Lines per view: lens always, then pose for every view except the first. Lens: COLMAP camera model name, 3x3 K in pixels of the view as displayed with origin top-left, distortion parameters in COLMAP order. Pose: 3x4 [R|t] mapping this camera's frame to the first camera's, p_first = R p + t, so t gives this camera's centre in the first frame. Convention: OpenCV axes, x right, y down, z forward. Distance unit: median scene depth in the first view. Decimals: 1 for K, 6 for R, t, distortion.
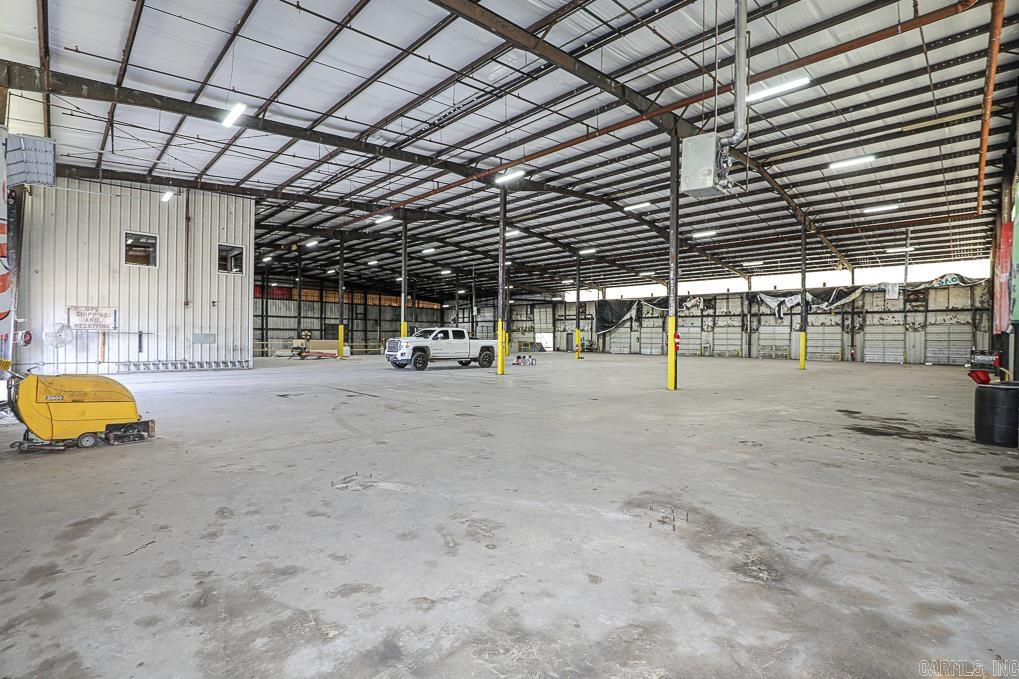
lens RADIAL K [[487.7, 0, 516.7], [0, 487.7, 336.4], [0, 0, 1]] dist [-0.042131, 0.005816]
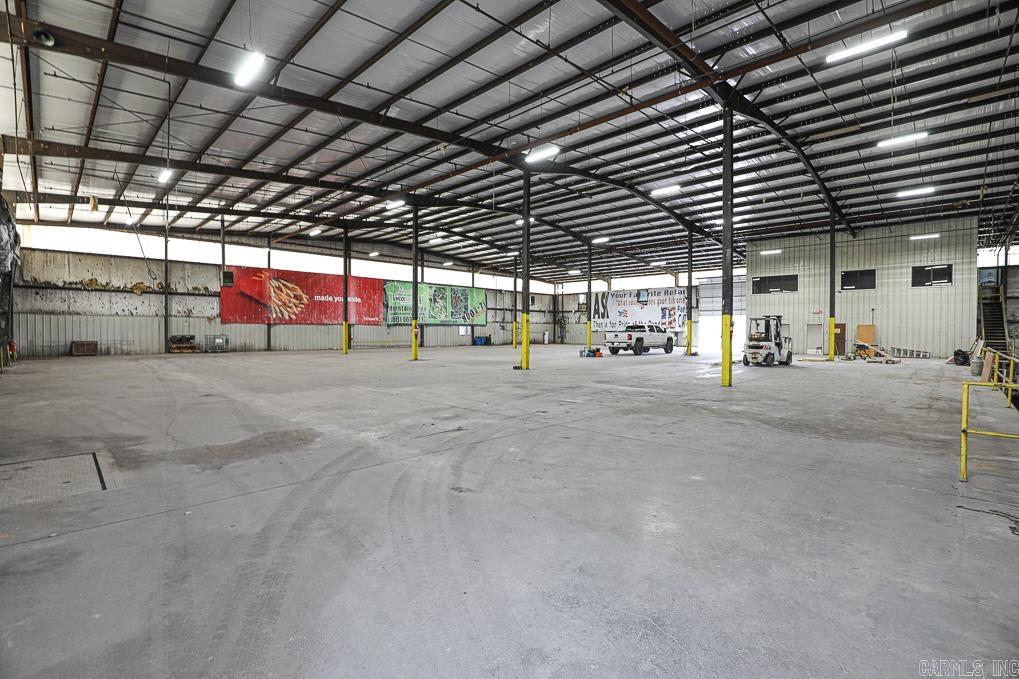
lens RADIAL K [[487.7, 0, 505.1], [0, 487.7, 333.2], [0, 0, 1]] dist [-0.042131, 0.005816]
pose [[0.999961, -0.008469, 0.002469, -0.070485], [0.008453, 0.999944, 0.006329, -0.000810], [-0.002523, -0.006308, 0.999977, 0.074377]]
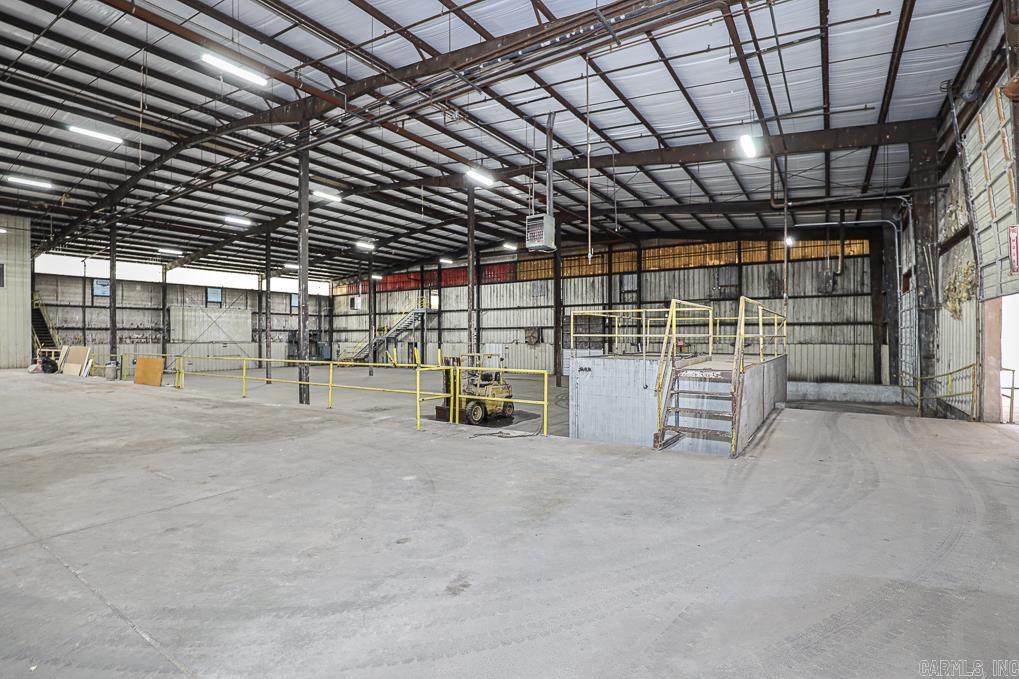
lens RADIAL K [[487.7, 0, 513.2], [0, 487.7, 343.0], [0, 0, 1]] dist [-0.042131, 0.005816]
pose [[-0.218004, -0.028348, 0.975536, -0.303529], [0.000359, 0.999576, 0.029127, -0.007983], [-0.975948, 0.006700, -0.217902, 0.410175]]
